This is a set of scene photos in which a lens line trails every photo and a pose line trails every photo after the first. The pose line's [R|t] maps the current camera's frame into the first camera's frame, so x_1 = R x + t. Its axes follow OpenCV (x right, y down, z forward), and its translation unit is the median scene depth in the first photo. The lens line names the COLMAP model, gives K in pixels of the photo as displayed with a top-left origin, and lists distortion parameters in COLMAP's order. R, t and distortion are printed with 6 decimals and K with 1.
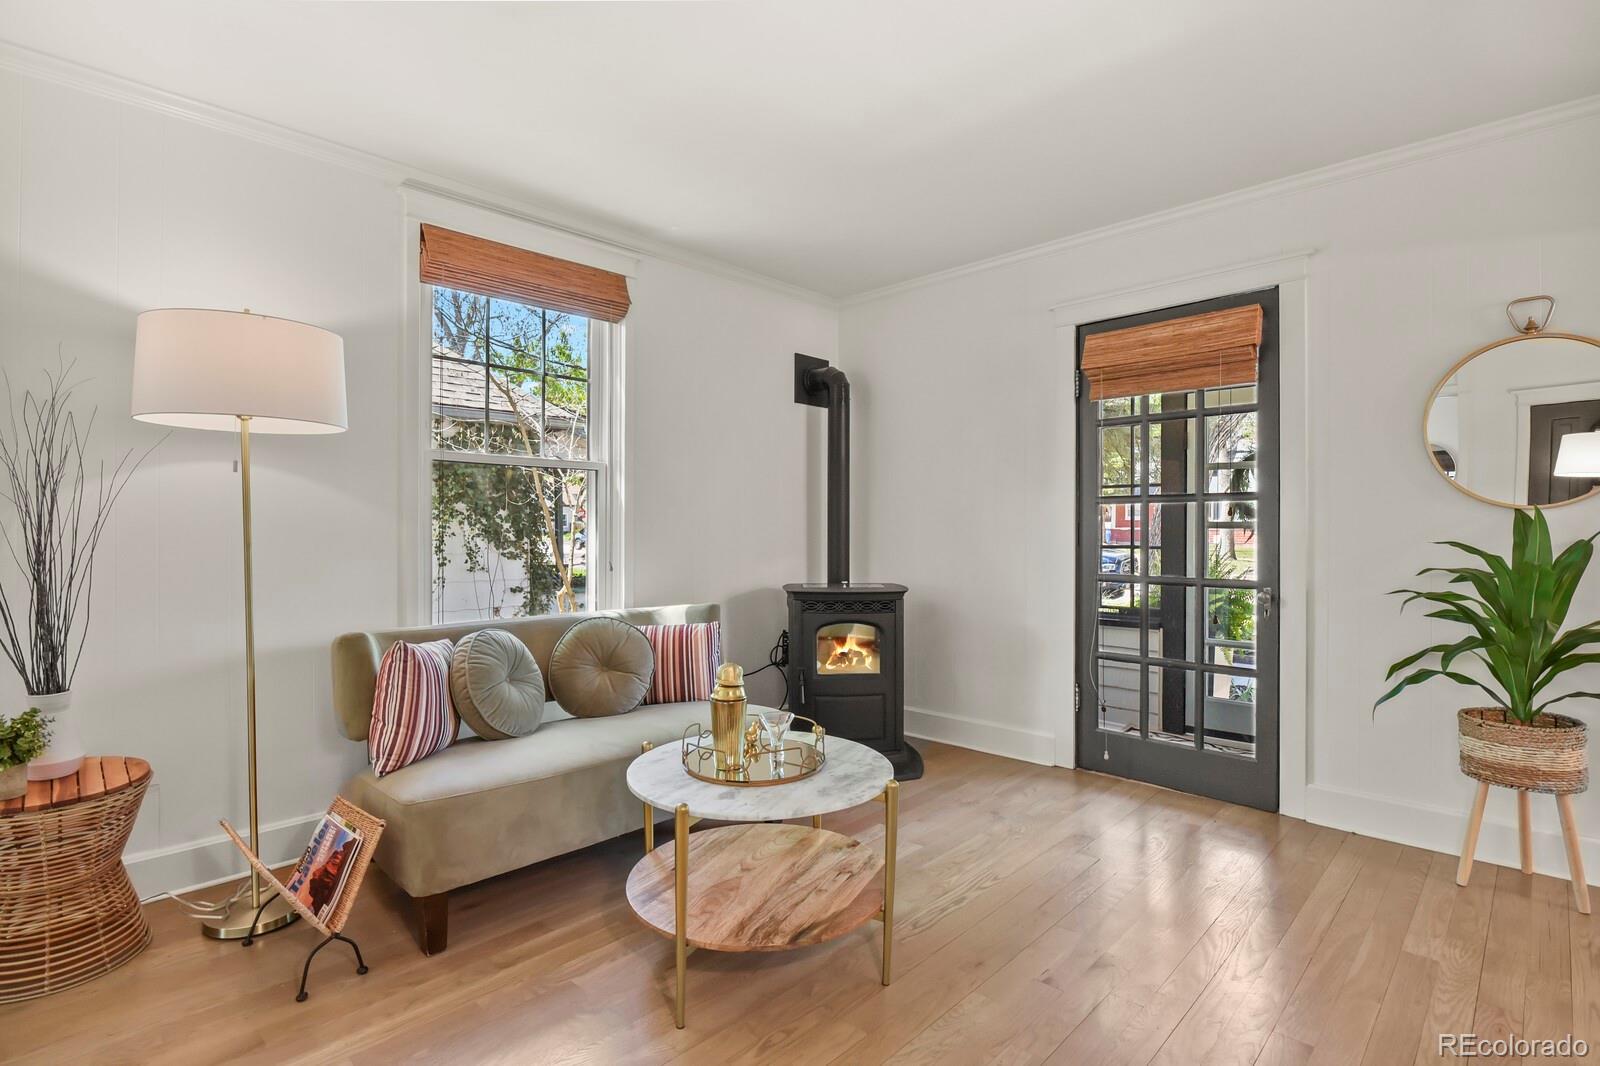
lens RADIAL K [[777.5, 0, 801.4], [0, 777.5, 526.6], [0, 0, 1]] dist [-0.014363, -0.000260]
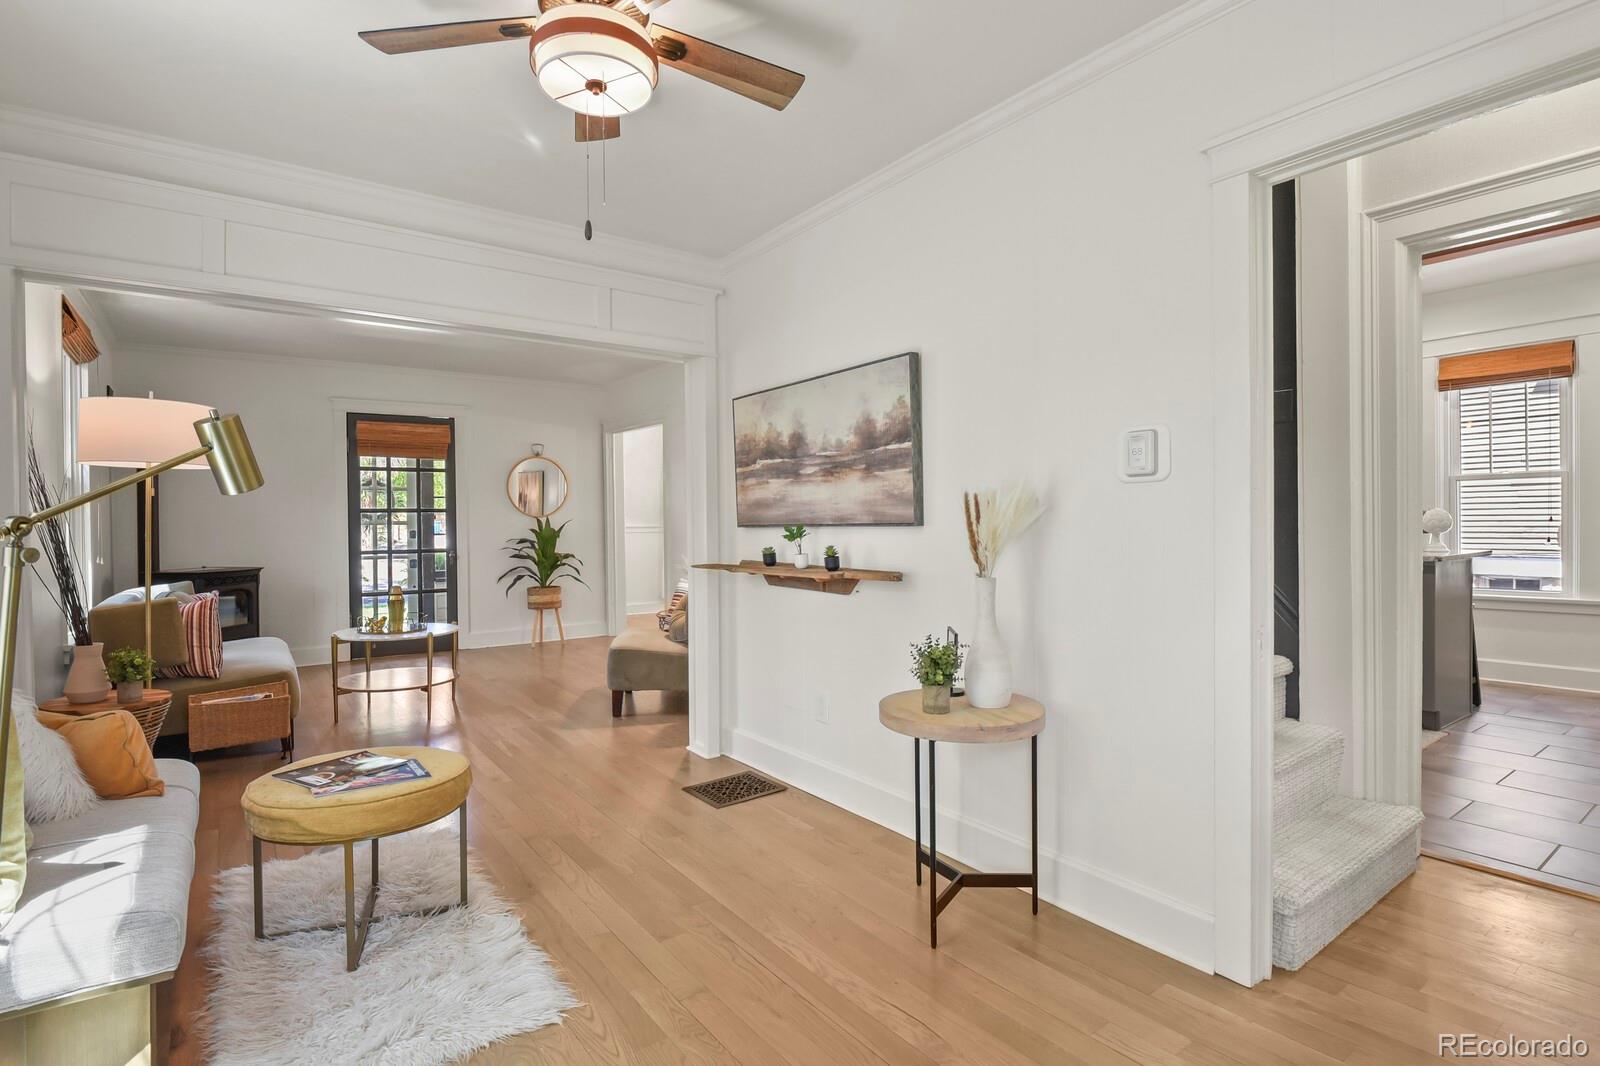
lens RADIAL K [[777.5, 0, 800.6], [0, 777.5, 525.7], [0, 0, 1]] dist [-0.014363, -0.000260]
pose [[0.175429, -0.012157, 0.984417, -1.449059], [0.013476, 0.999860, 0.009946, -0.004611], [-0.984400, 0.011521, 0.175568, -0.400959]]
